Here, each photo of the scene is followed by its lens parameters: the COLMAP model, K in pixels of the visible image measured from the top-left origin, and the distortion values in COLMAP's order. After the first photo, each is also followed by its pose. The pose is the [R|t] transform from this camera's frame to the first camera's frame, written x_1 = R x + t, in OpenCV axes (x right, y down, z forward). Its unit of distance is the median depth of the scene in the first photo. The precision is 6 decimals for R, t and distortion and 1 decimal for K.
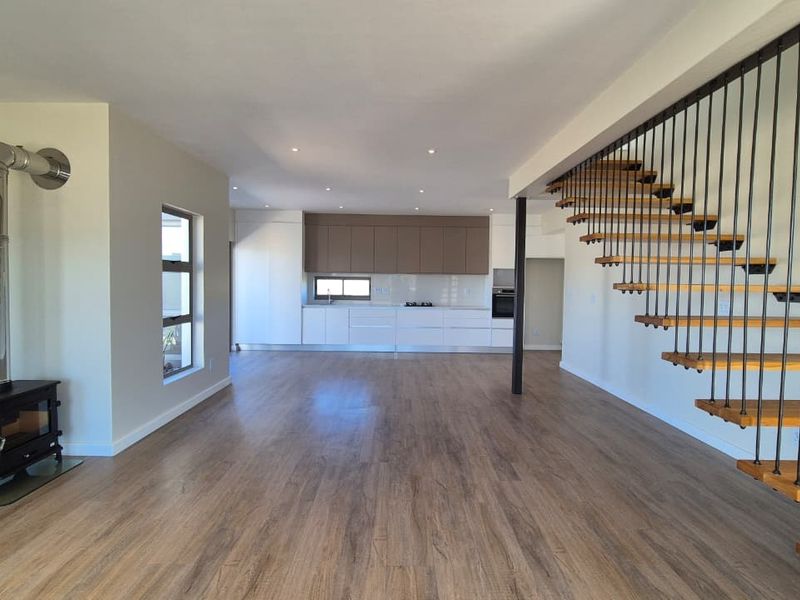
lens RADIAL K [[440.3, 0, 398.0], [0, 440.3, 299.4], [0, 0, 1]] dist [-0.001911, 0.000771]
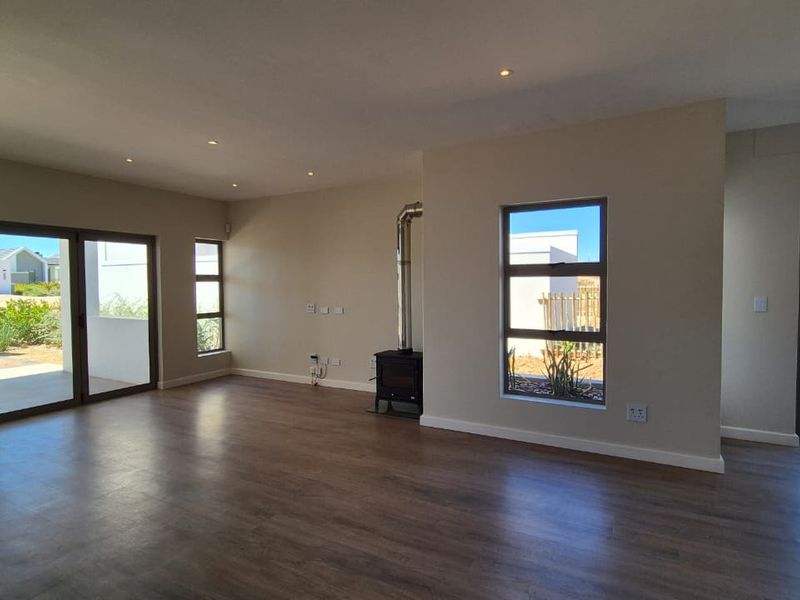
lens RADIAL K [[440.3, 0, 398.0], [0, 440.3, 299.4], [0, 0, 1]] dist [-0.001911, 0.000771]
pose [[-0.483209, 0.014883, -0.875379, 0.193143], [-0.038545, 0.998524, 0.038254, -0.020441], [0.874656, 0.052226, -0.481922, 0.606477]]
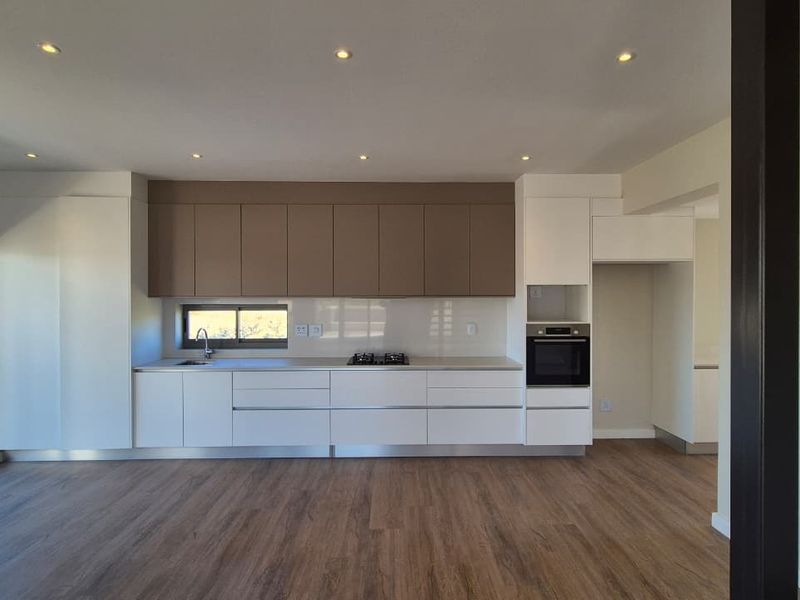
lens RADIAL K [[440.3, 0, 398.0], [0, 440.3, 299.4], [0, 0, 1]] dist [-0.001911, 0.000771]
pose [[0.999734, -0.016093, 0.016545, 0.062919], [0.016671, 0.999232, -0.035451, -0.038047], [-0.015962, 0.035717, 0.999234, 0.499873]]
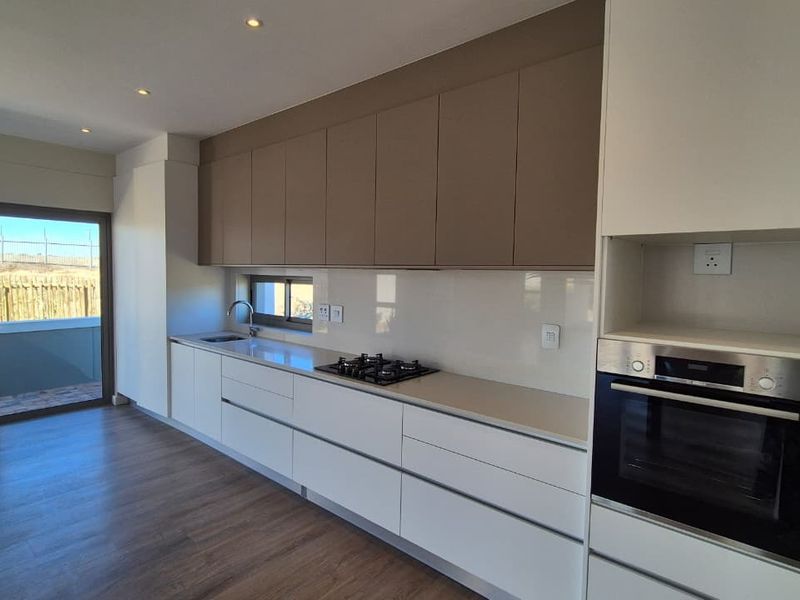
lens RADIAL K [[440.3, 0, 398.0], [0, 440.3, 299.4], [0, 0, 1]] dist [-0.001911, 0.000771]
pose [[0.761491, 0.039244, -0.646987, 0.263438], [-0.037977, 0.999152, 0.015906, -0.041955], [0.647062, 0.012459, 0.762335, 0.781341]]
